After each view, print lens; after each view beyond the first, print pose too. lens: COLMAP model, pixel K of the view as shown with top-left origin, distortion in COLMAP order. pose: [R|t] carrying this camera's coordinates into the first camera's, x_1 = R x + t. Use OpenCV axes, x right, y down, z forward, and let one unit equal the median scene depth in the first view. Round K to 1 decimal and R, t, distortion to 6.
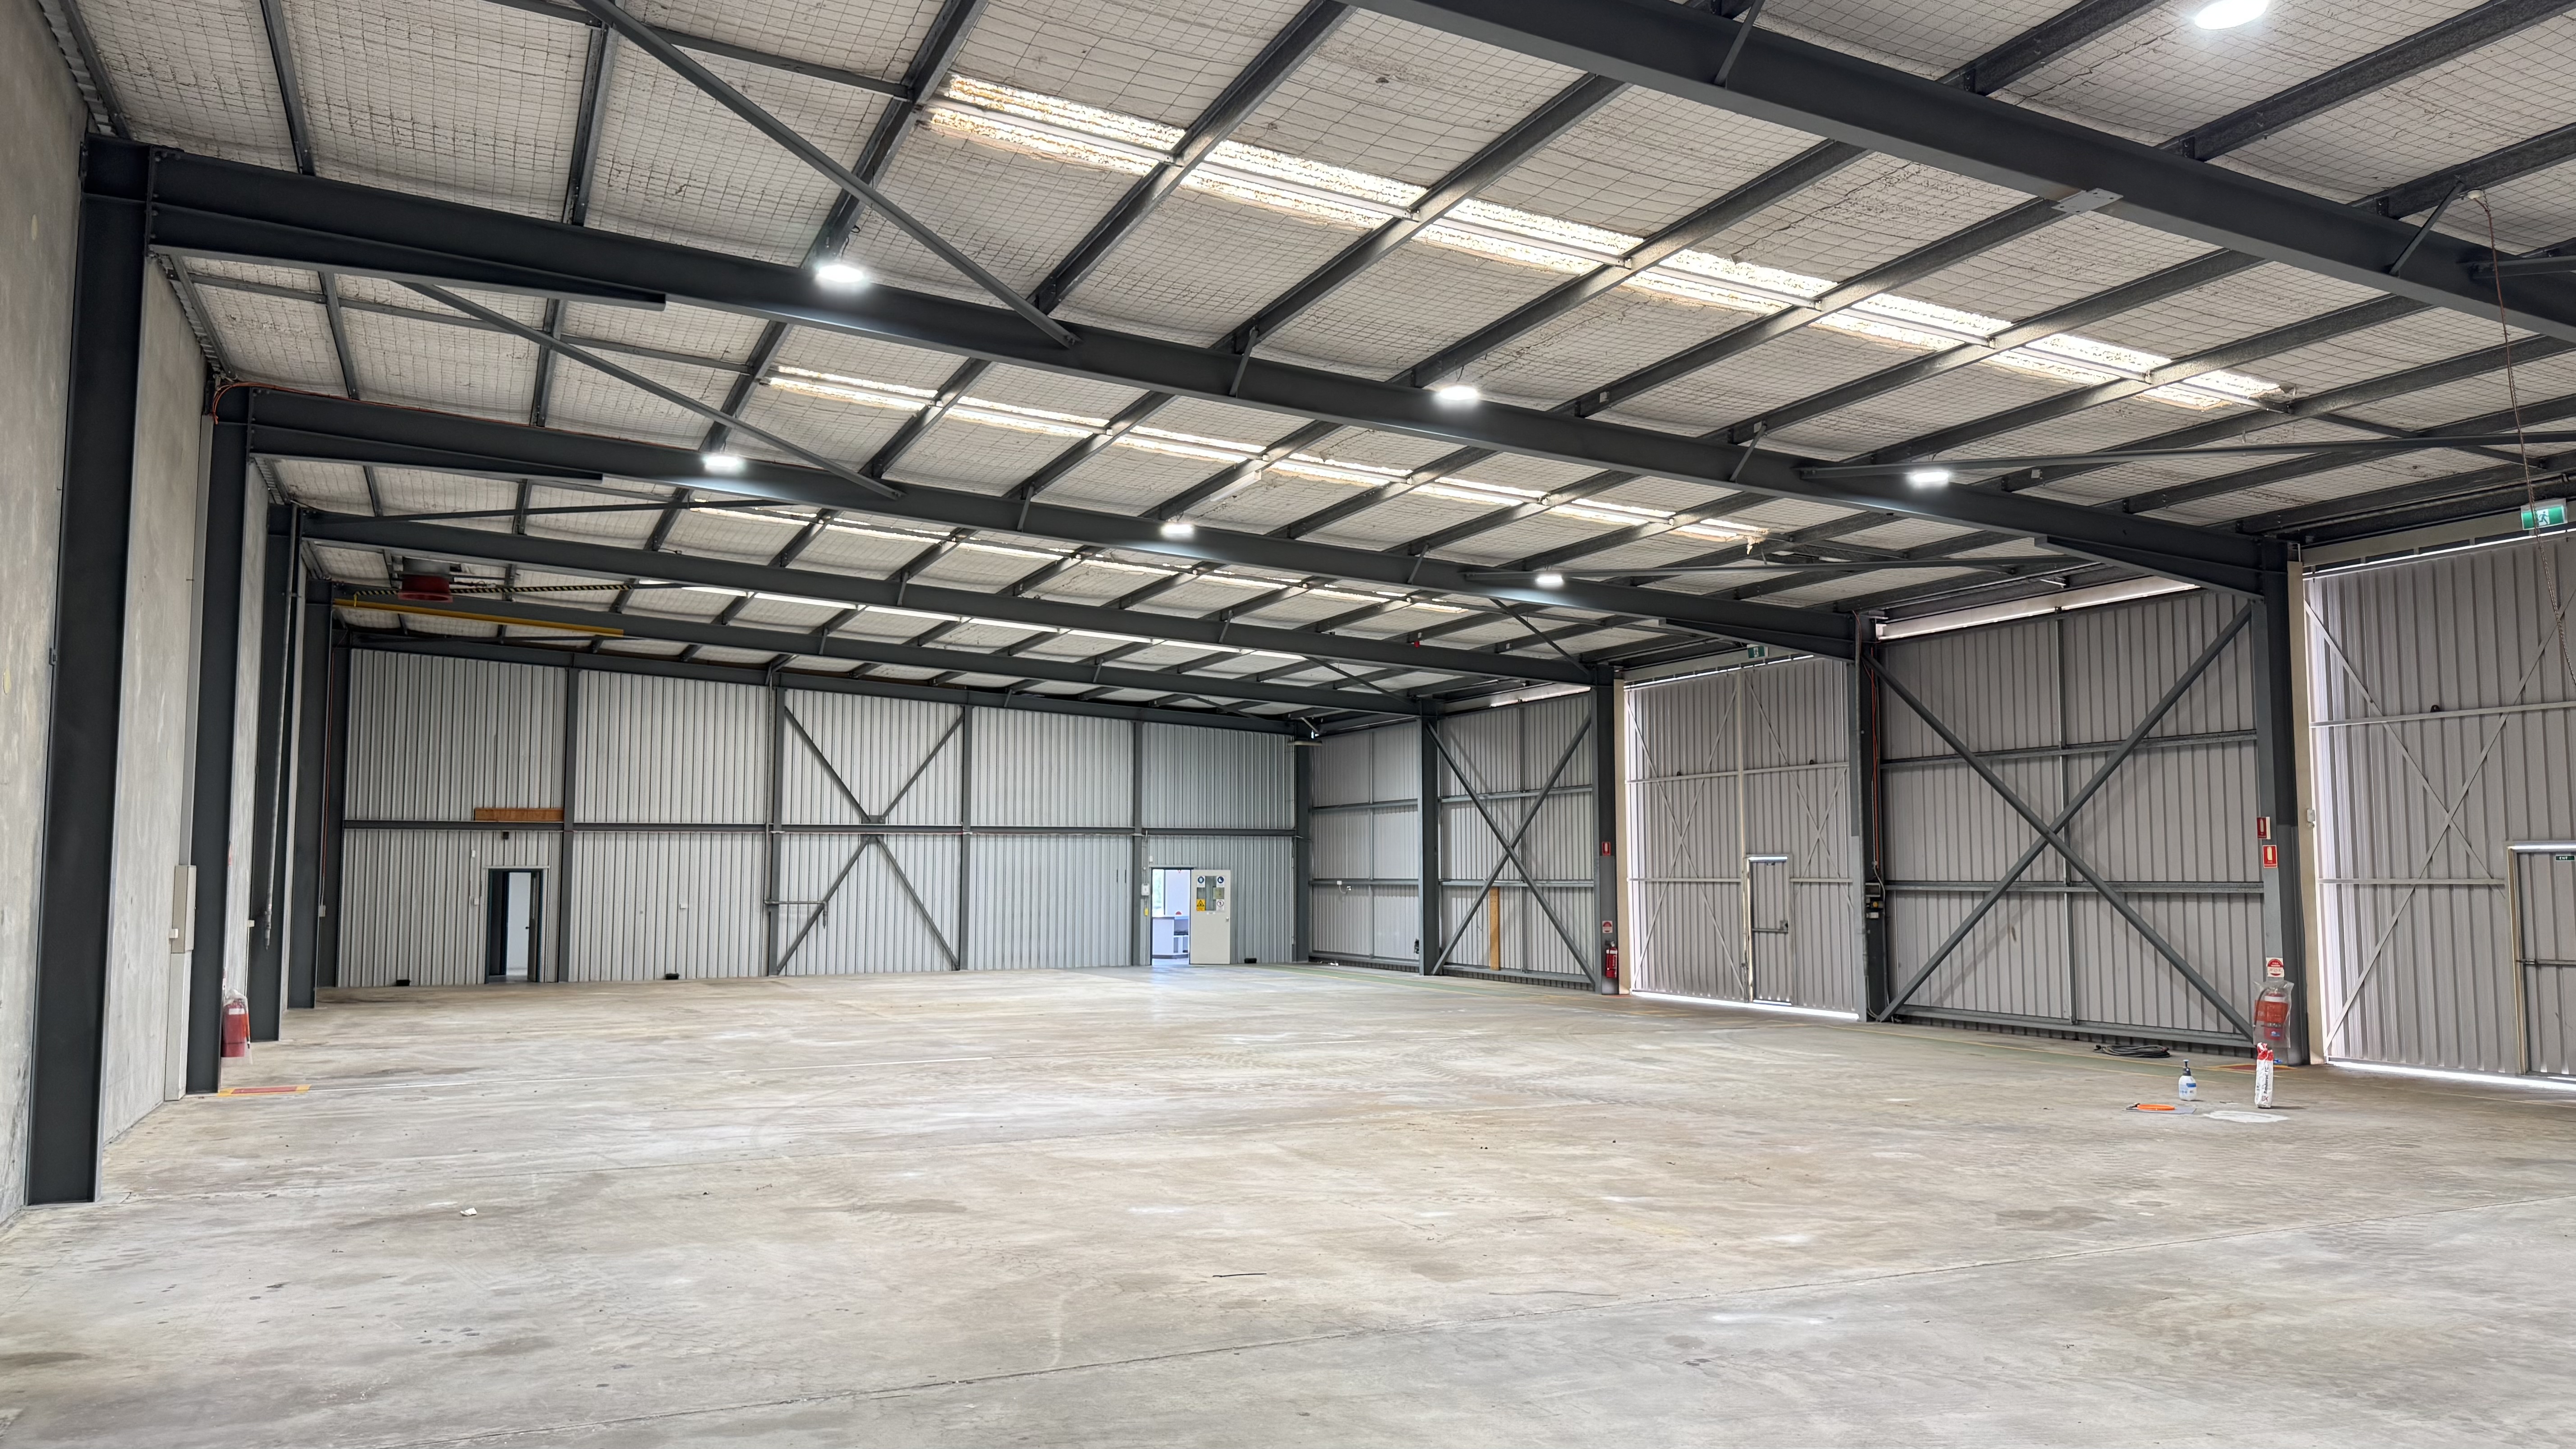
lens RADIAL K [[1807.8, 0, 1298.0], [0, 1807.8, 731.7], [0, 0, 1]] dist [0.143033, -0.218606]
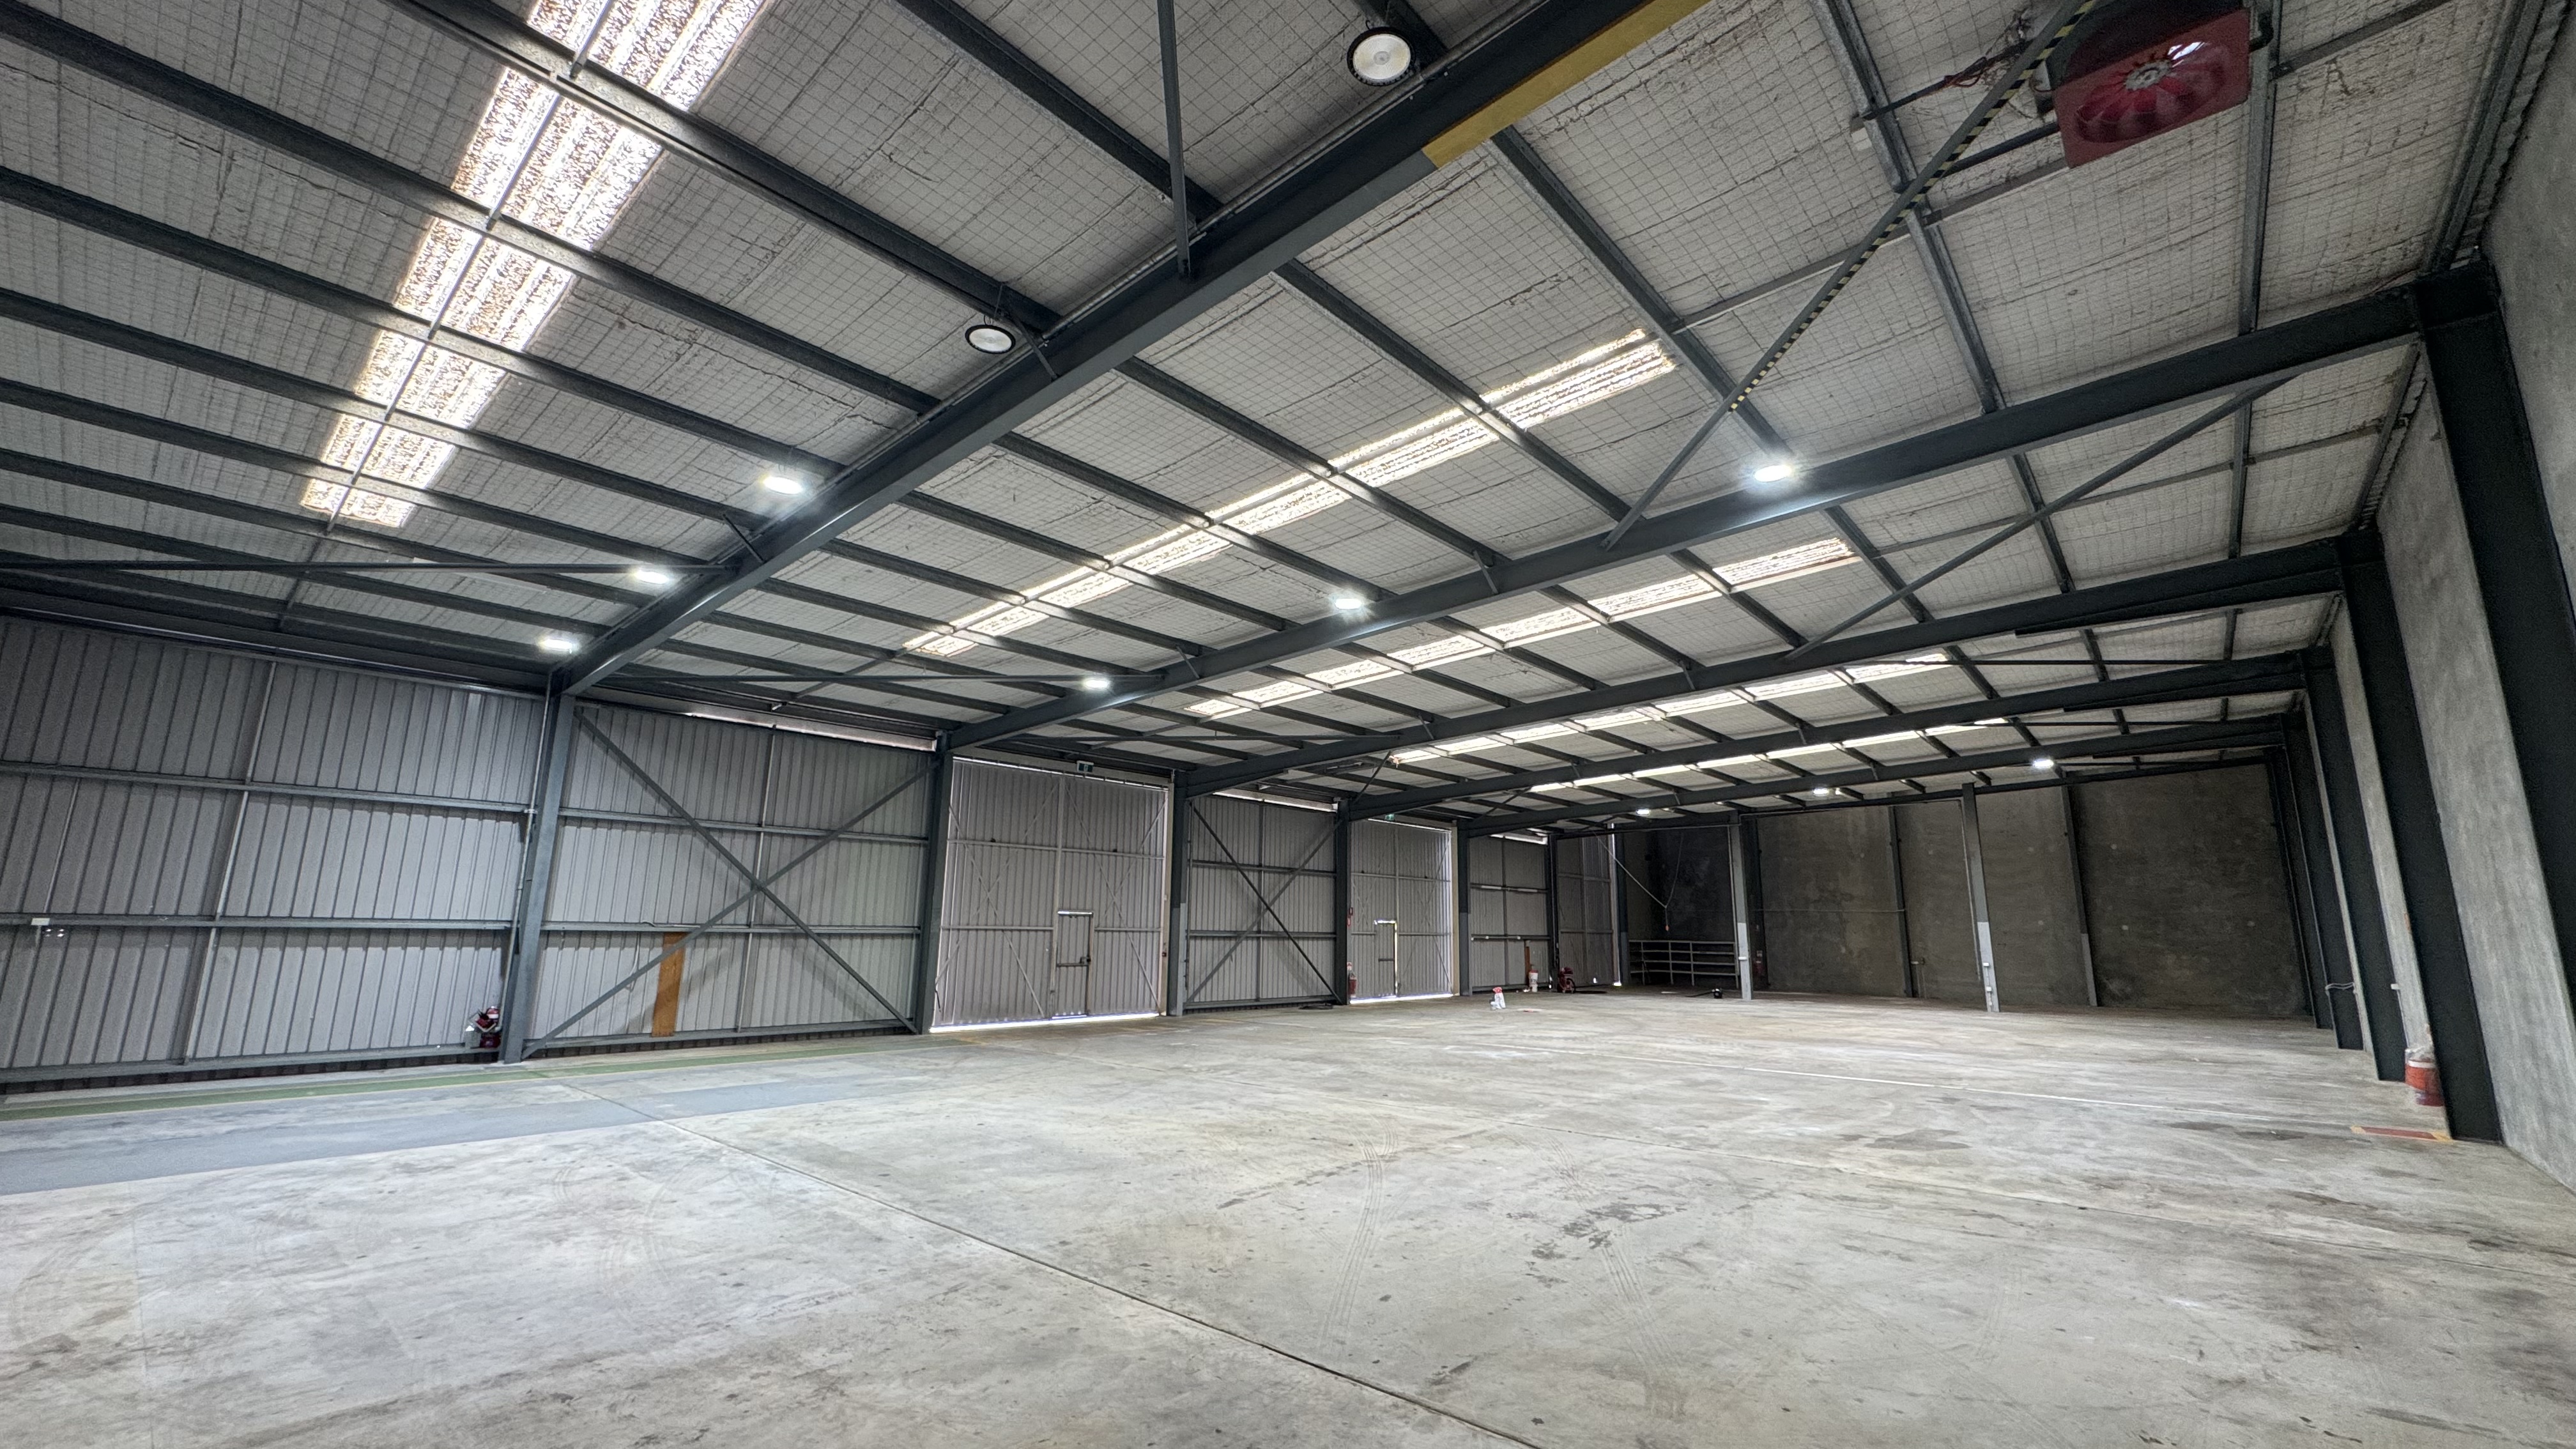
lens RADIAL K [[1034.5, 0, 1288.0], [0, 1034.5, 724.5], [0, 0, 1]] dist [-0.002861, 0.000721]
pose [[-0.403175, 0.177921, 0.897661, -0.596108], [-0.084218, 0.969541, -0.229993, 0.105136], [-0.911240, -0.168327, -0.375910, 1.258293]]
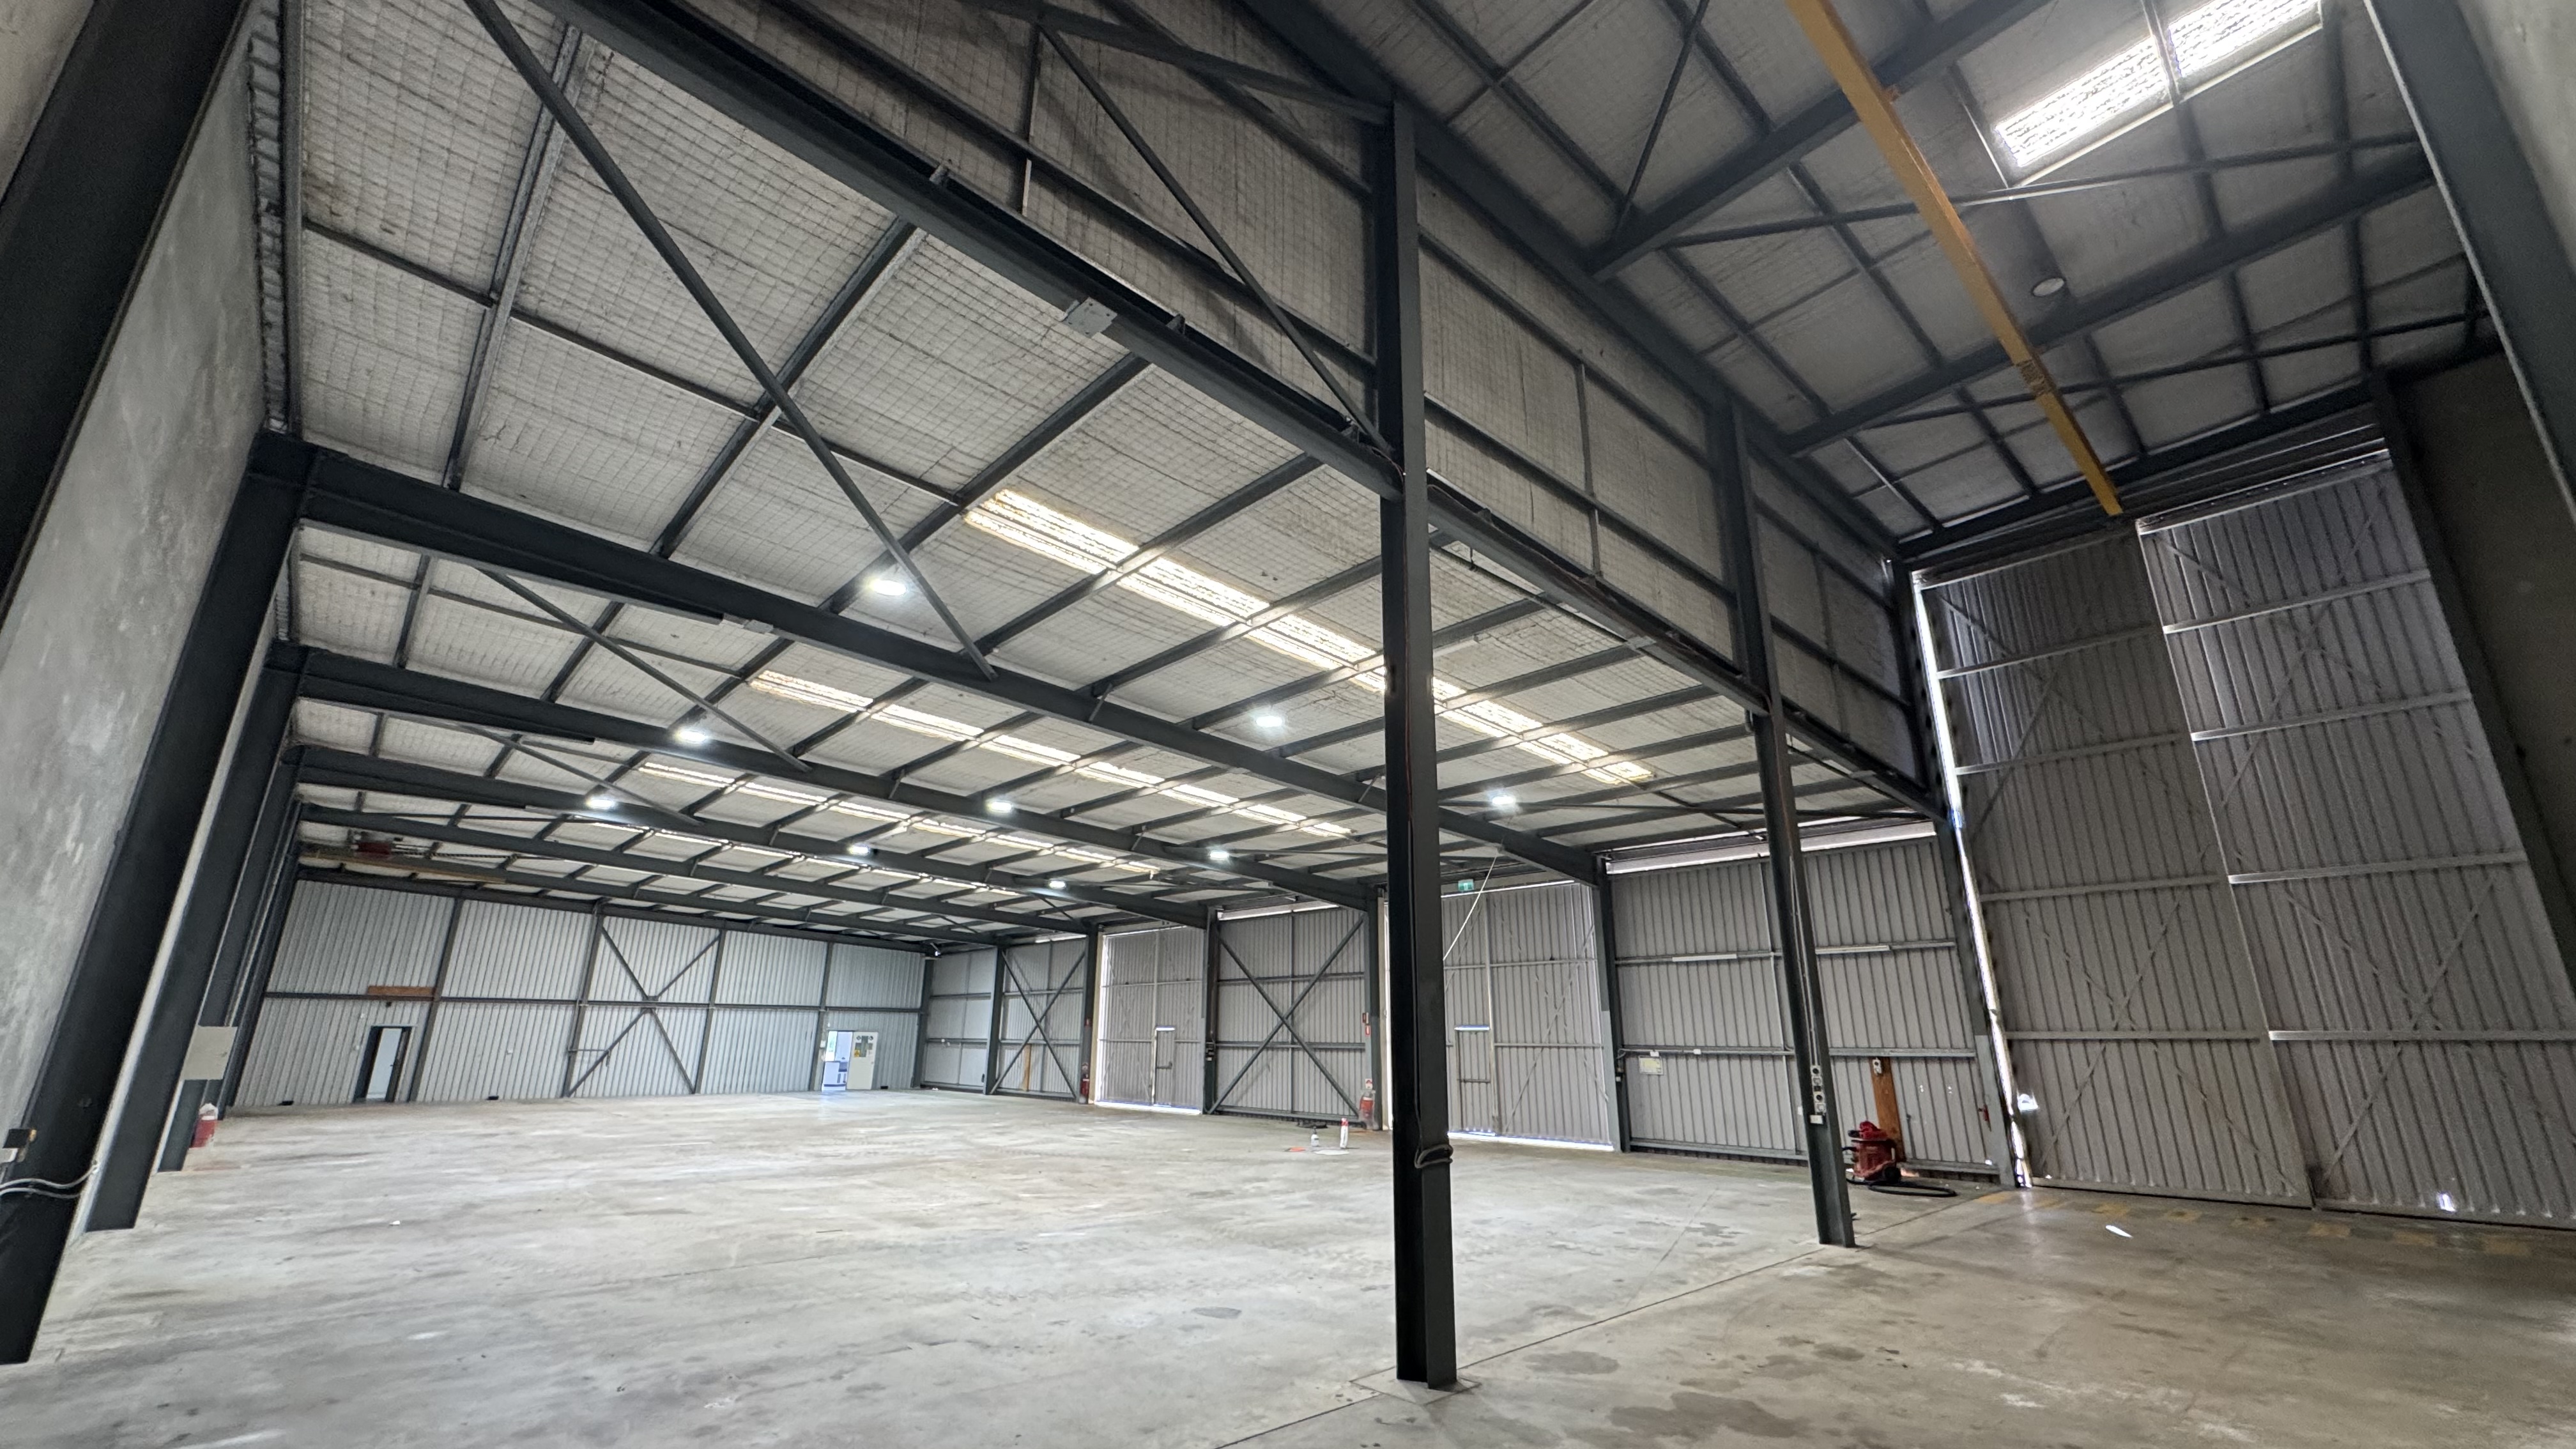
lens RADIAL K [[1034.5, 0, 1288.0], [0, 1034.5, 724.5], [0, 0, 1]] dist [-0.002861, 0.000721]
pose [[0.950156, 0.096751, 0.296381, 0.022599], [-0.031934, 0.975832, -0.216175, -0.015576], [-0.310134, 0.195936, 0.930283, -0.154014]]
